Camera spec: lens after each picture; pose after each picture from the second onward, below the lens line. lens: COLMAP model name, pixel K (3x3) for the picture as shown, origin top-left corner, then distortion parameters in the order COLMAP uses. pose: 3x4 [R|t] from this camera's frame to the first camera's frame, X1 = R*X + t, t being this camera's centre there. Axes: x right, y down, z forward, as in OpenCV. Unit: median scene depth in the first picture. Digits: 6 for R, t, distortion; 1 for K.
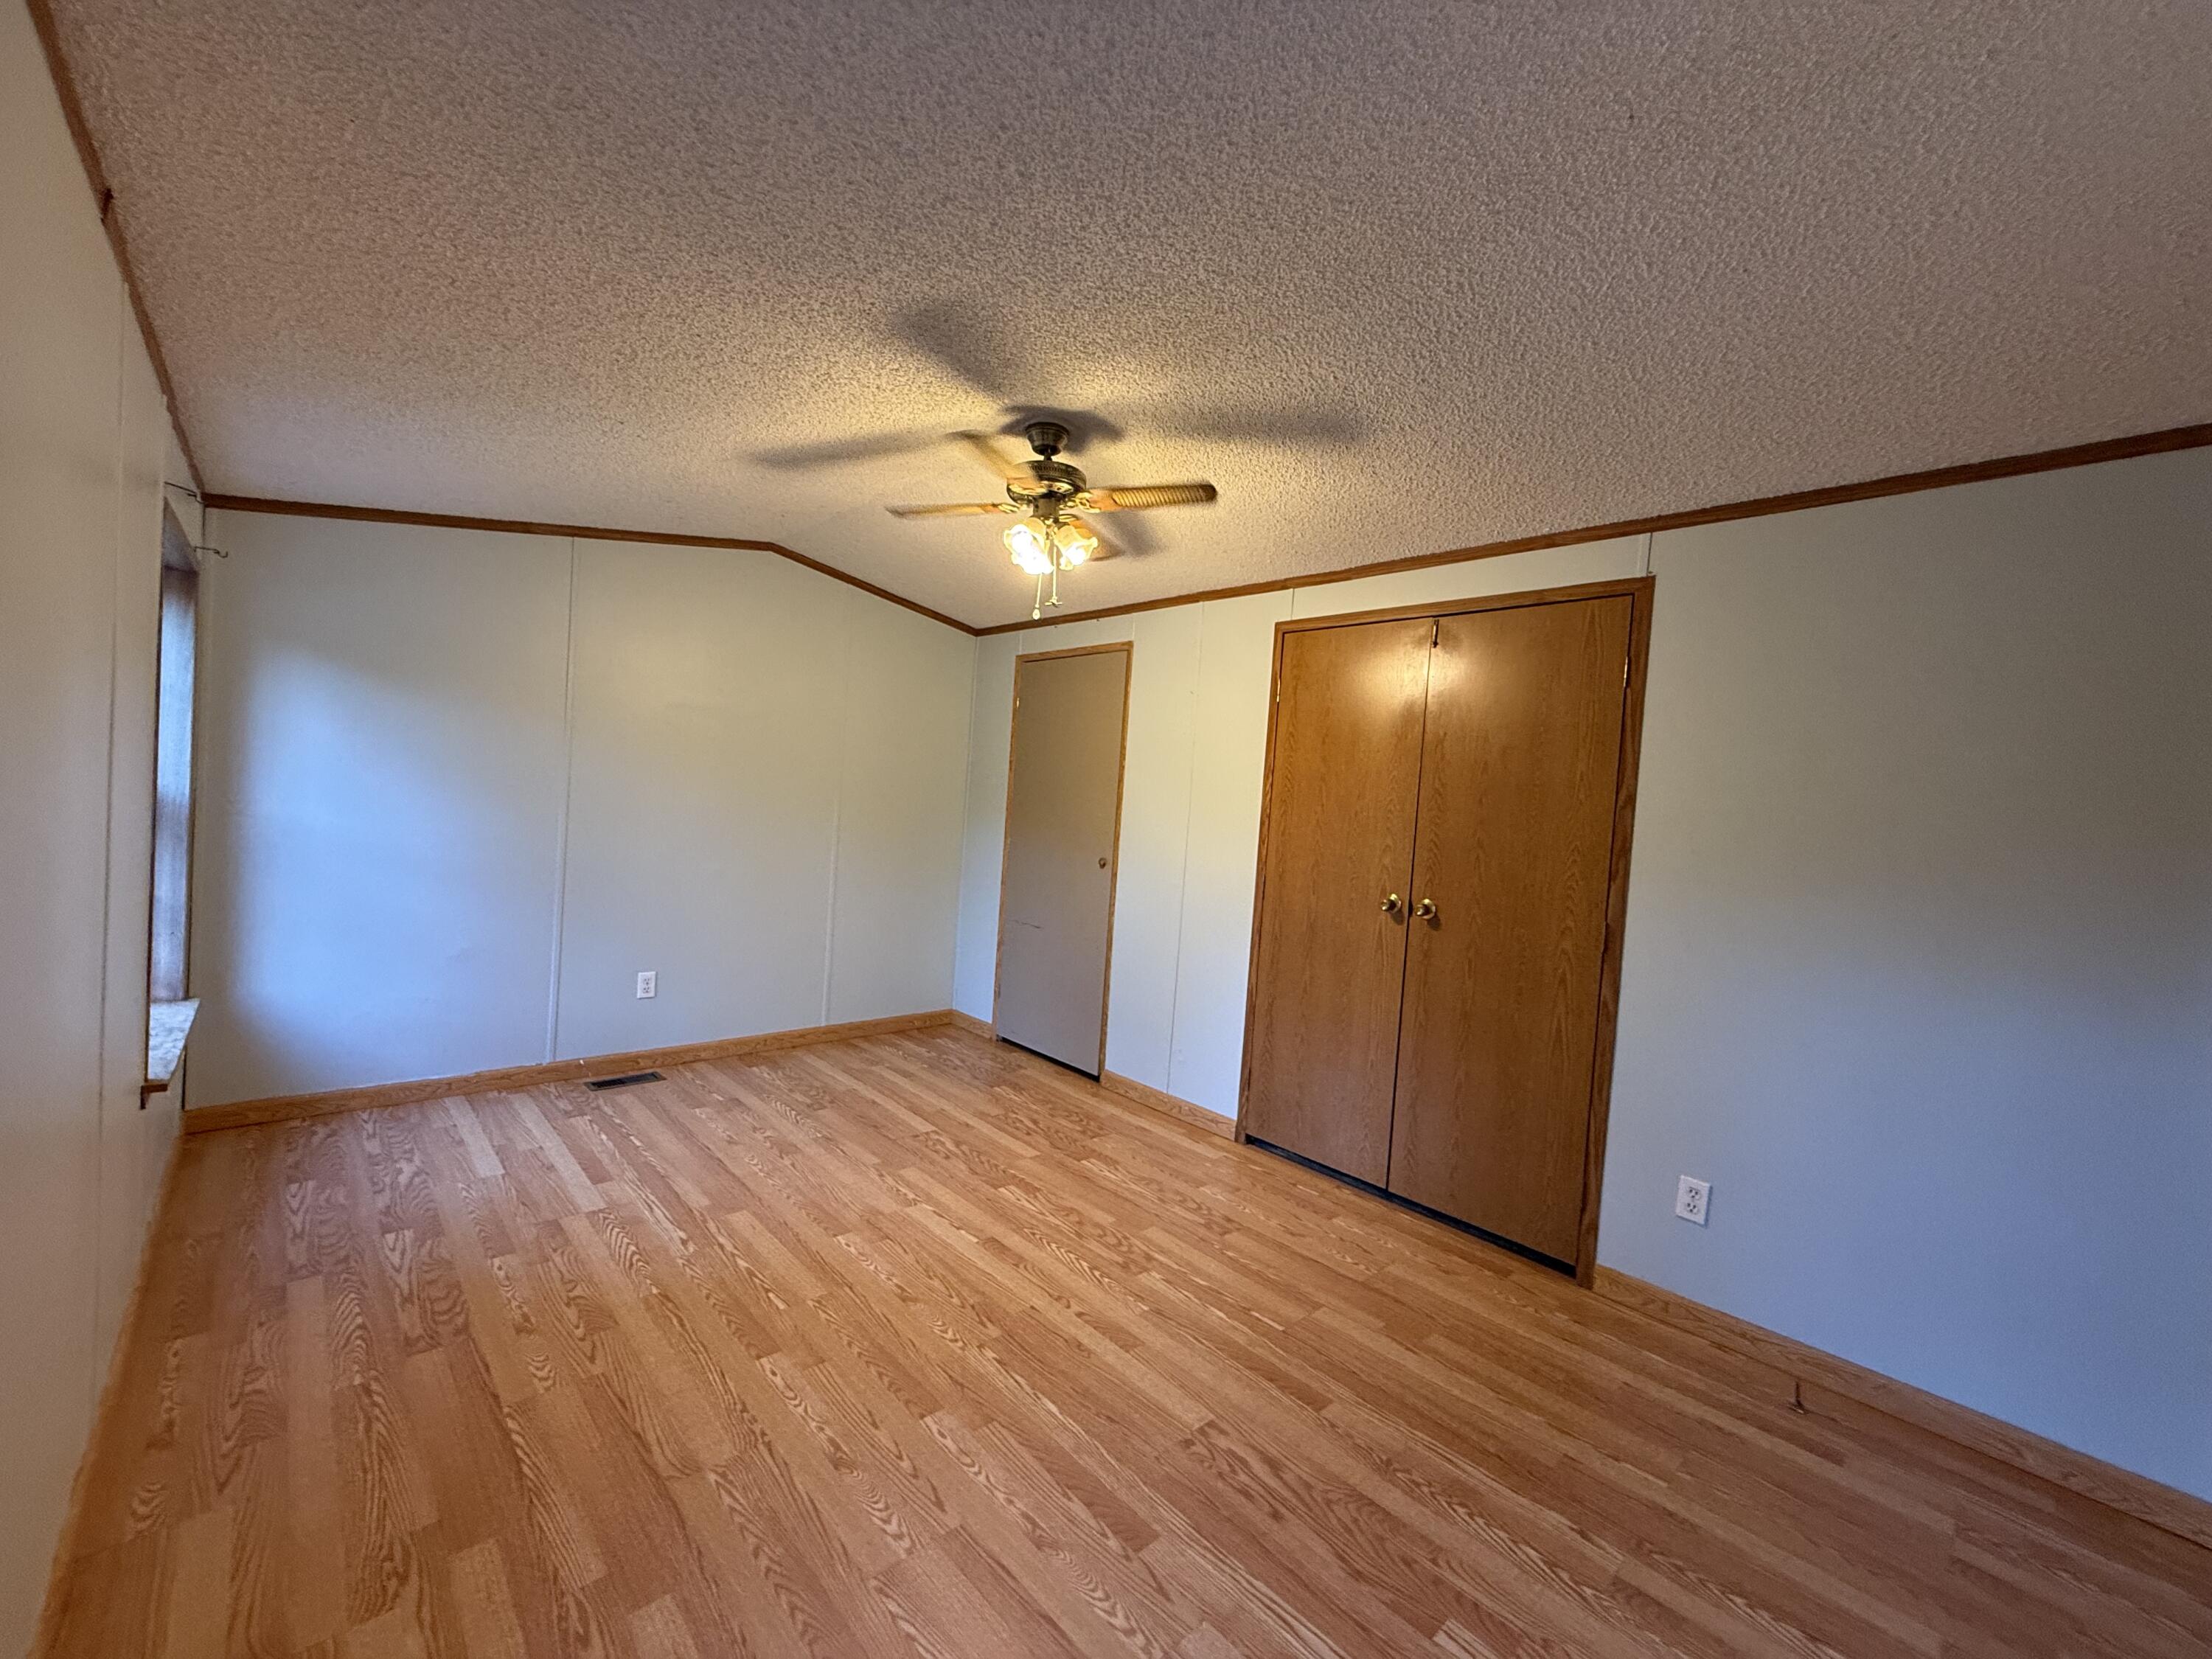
lens RADIAL K [[882.4, 0, 1103.0], [0, 882.4, 832.2], [0, 0, 1]] dist [-0.001267, 0.000026]
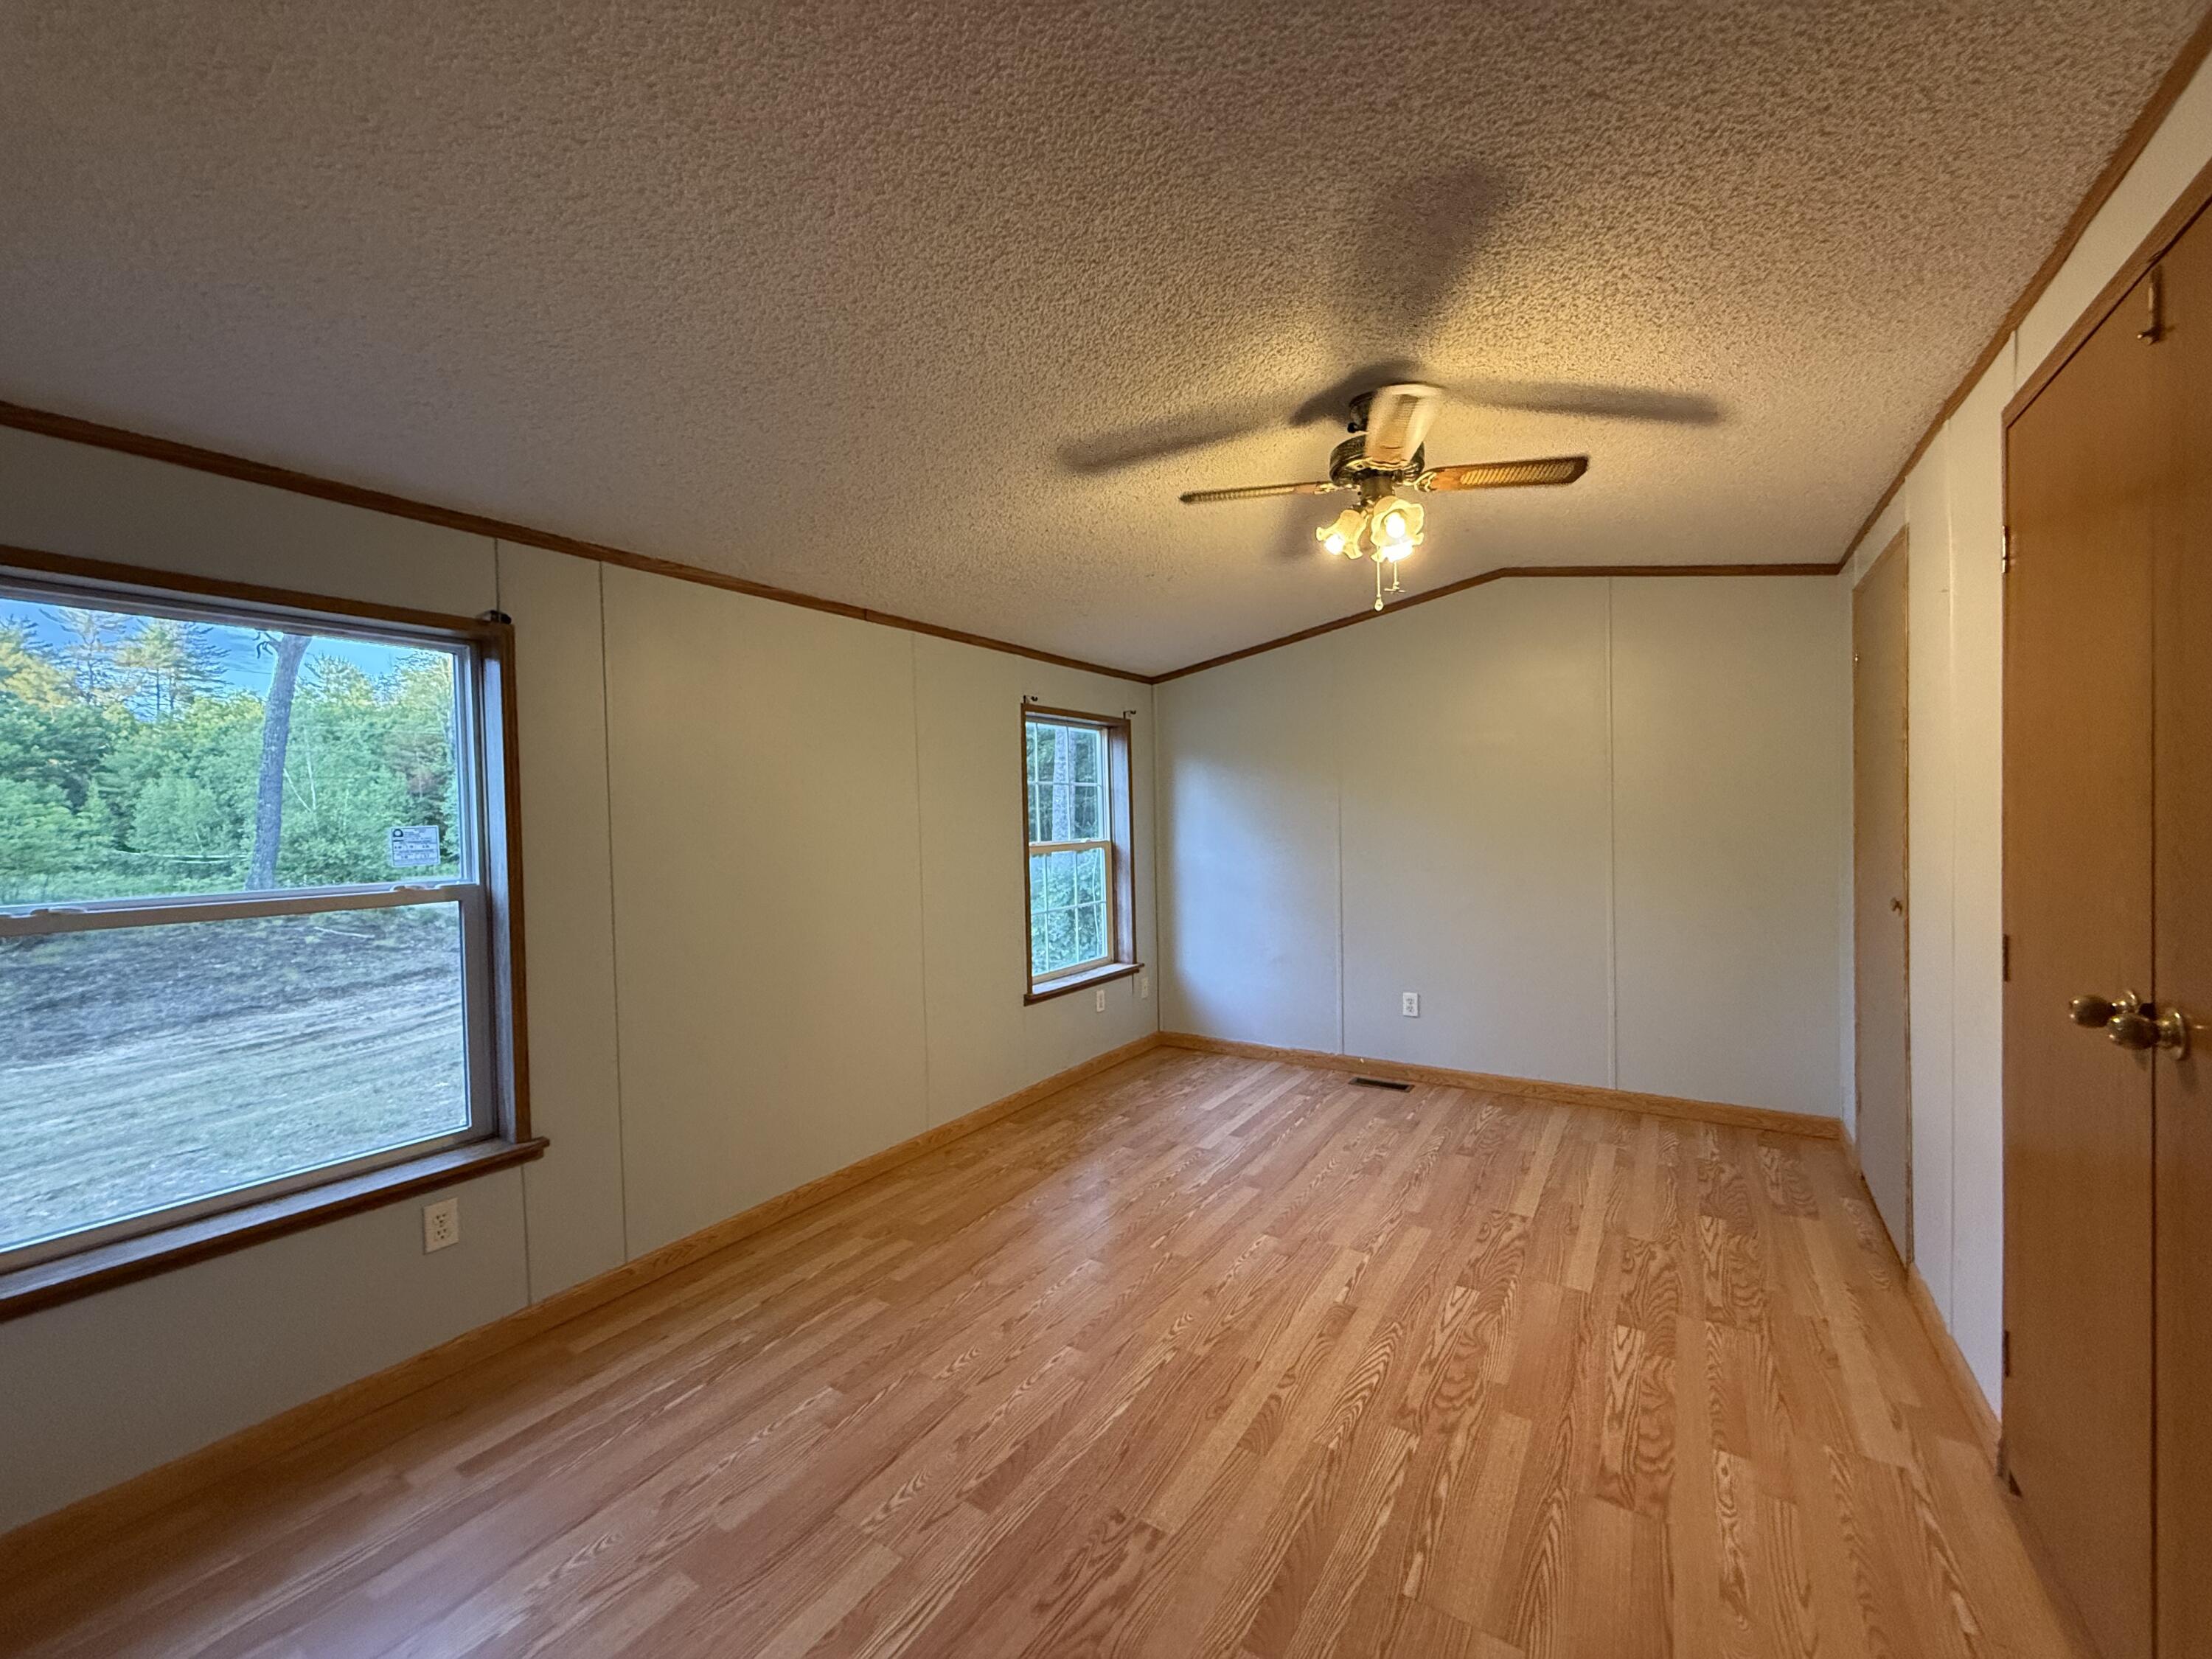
lens RADIAL K [[882.4, 0, 1103.0], [0, 882.4, 832.2], [0, 0, 1]] dist [-0.001267, 0.000026]
pose [[0.232397, -0.055616, -0.971030, 0.618590], [0.007567, 0.998437, -0.055375, 0.018625], [0.972592, 0.005521, 0.232455, 0.462990]]
